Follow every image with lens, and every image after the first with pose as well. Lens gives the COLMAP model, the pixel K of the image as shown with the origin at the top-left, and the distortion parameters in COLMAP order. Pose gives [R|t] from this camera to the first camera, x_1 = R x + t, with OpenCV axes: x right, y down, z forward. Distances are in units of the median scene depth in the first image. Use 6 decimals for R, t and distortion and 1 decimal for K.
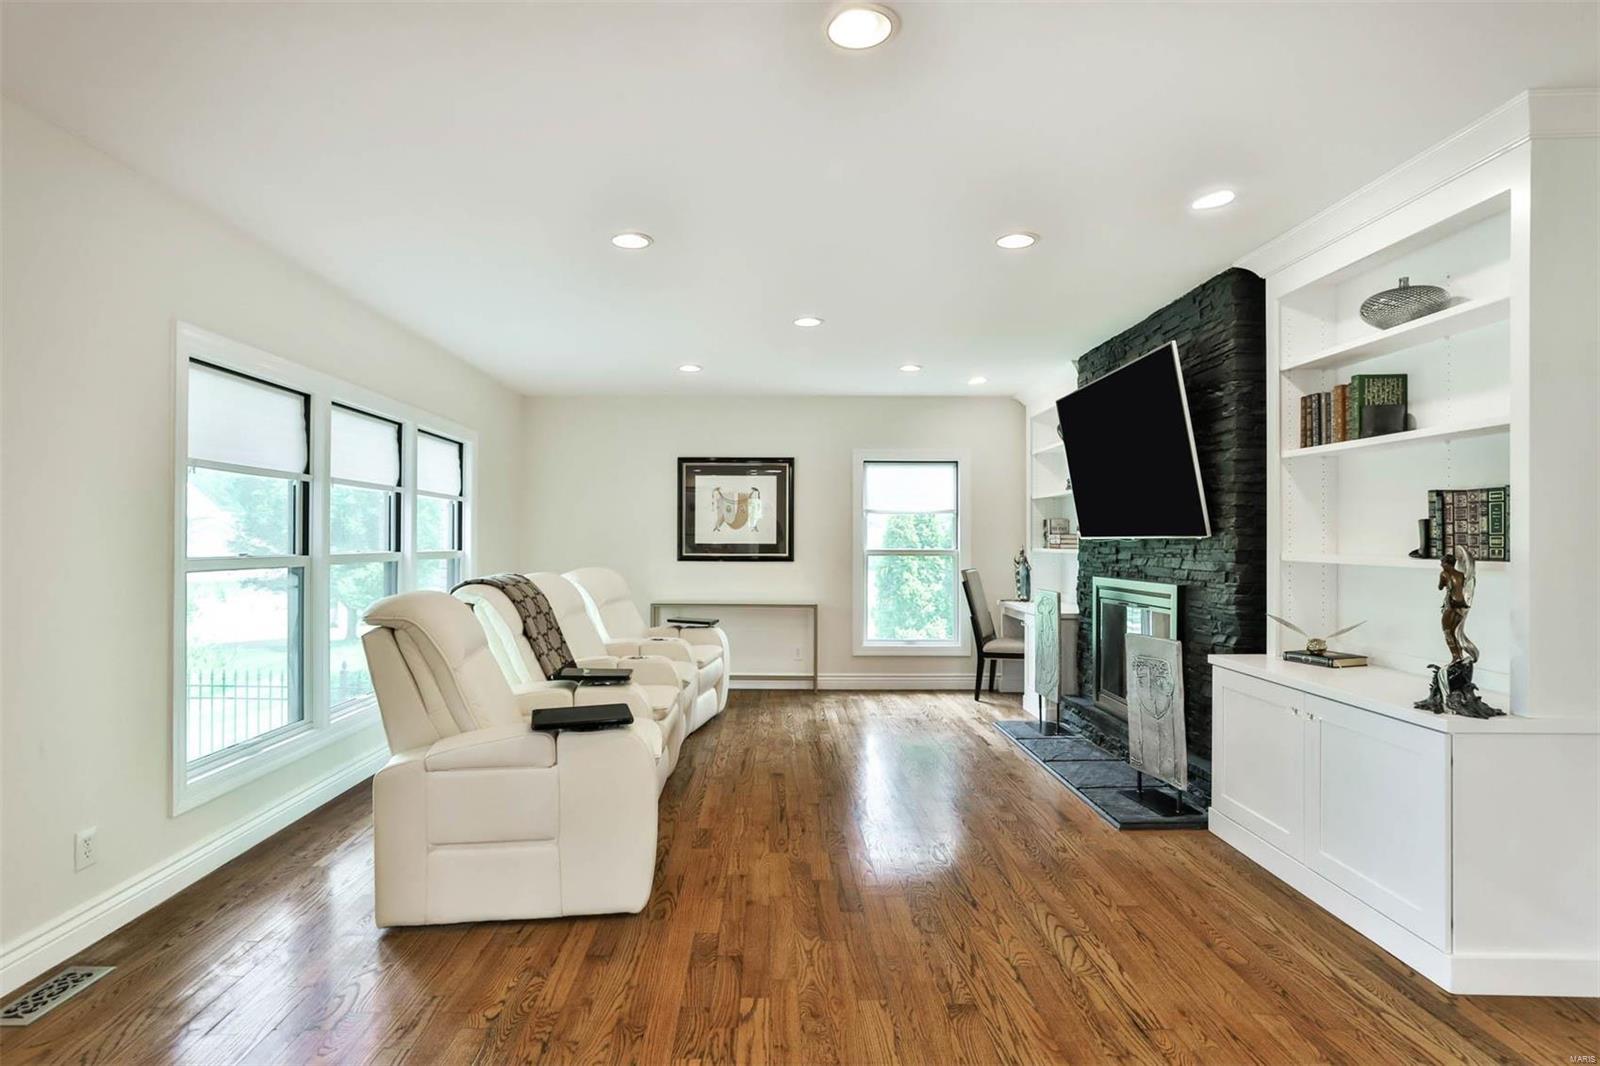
lens RADIAL K [[827.8, 0, 777.9], [0, 827.8, 536.2], [0, 0, 1]] dist [-0.033692, 0.014926]
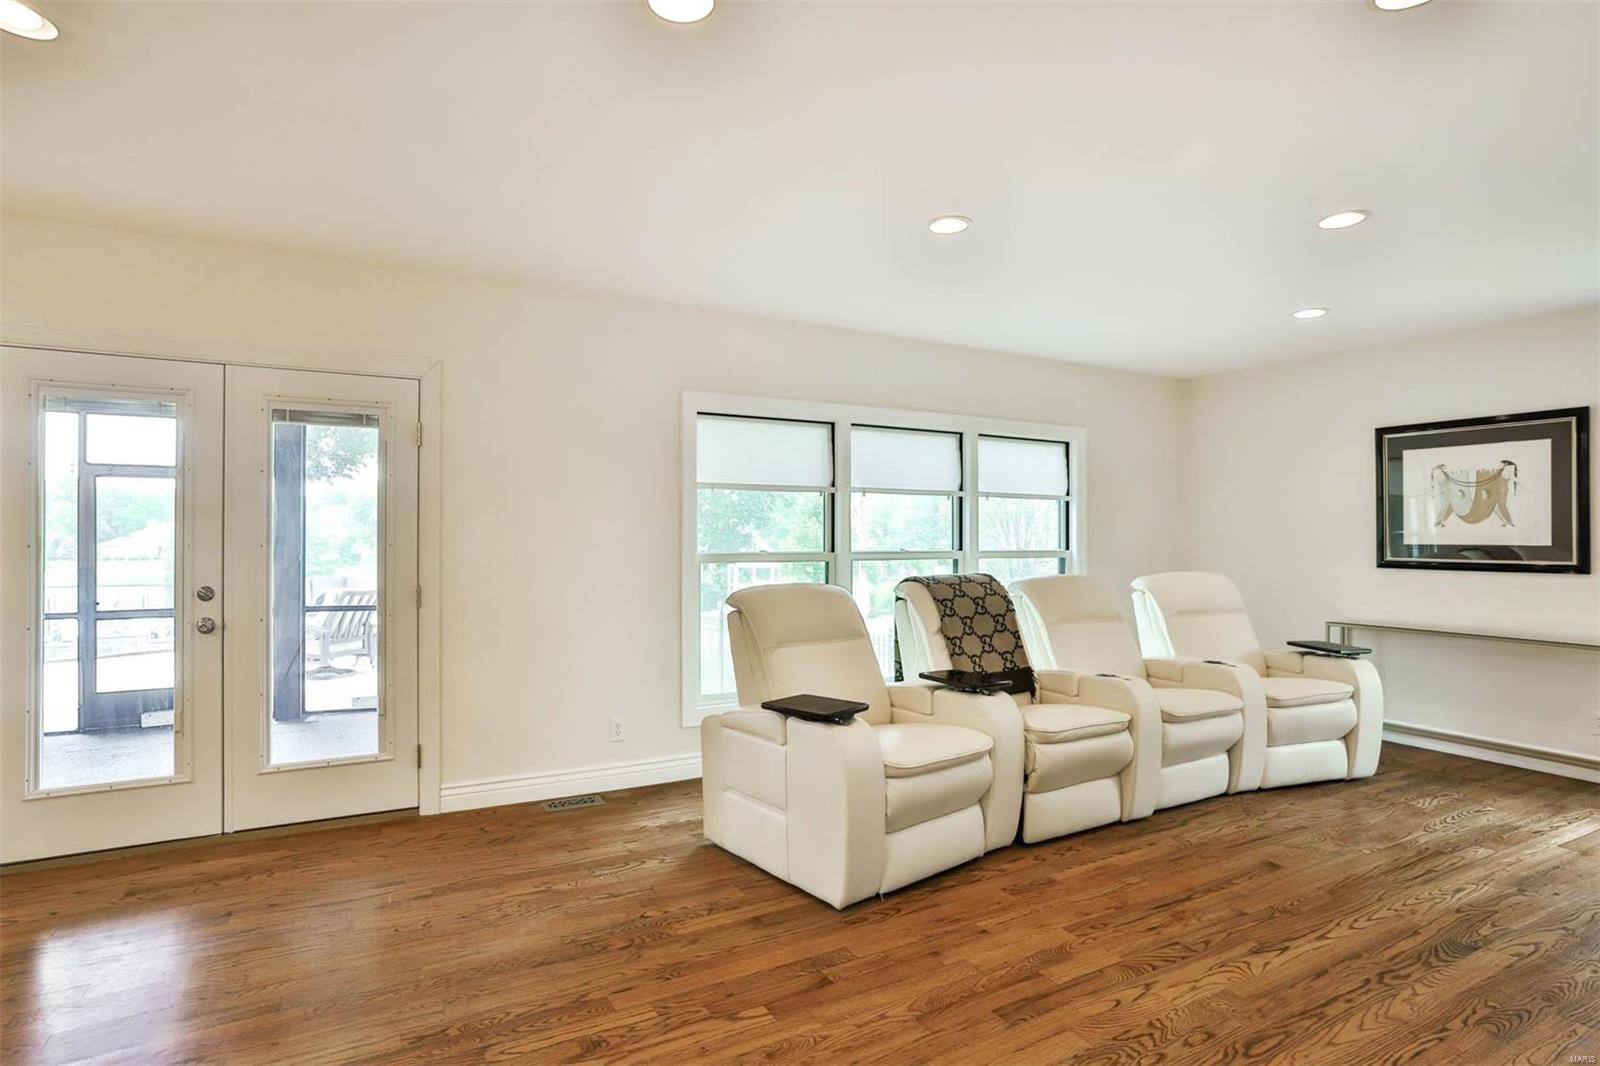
lens RADIAL K [[827.8, 0, 773.5], [0, 827.8, 537.0], [0, 0, 1]] dist [-0.033692, 0.014926]
pose [[0.469417, -0.001540, -0.882975, 0.500593], [0.004116, 0.999991, 0.000444, -0.000742], [0.882967, -0.003843, 0.469419, 0.330914]]
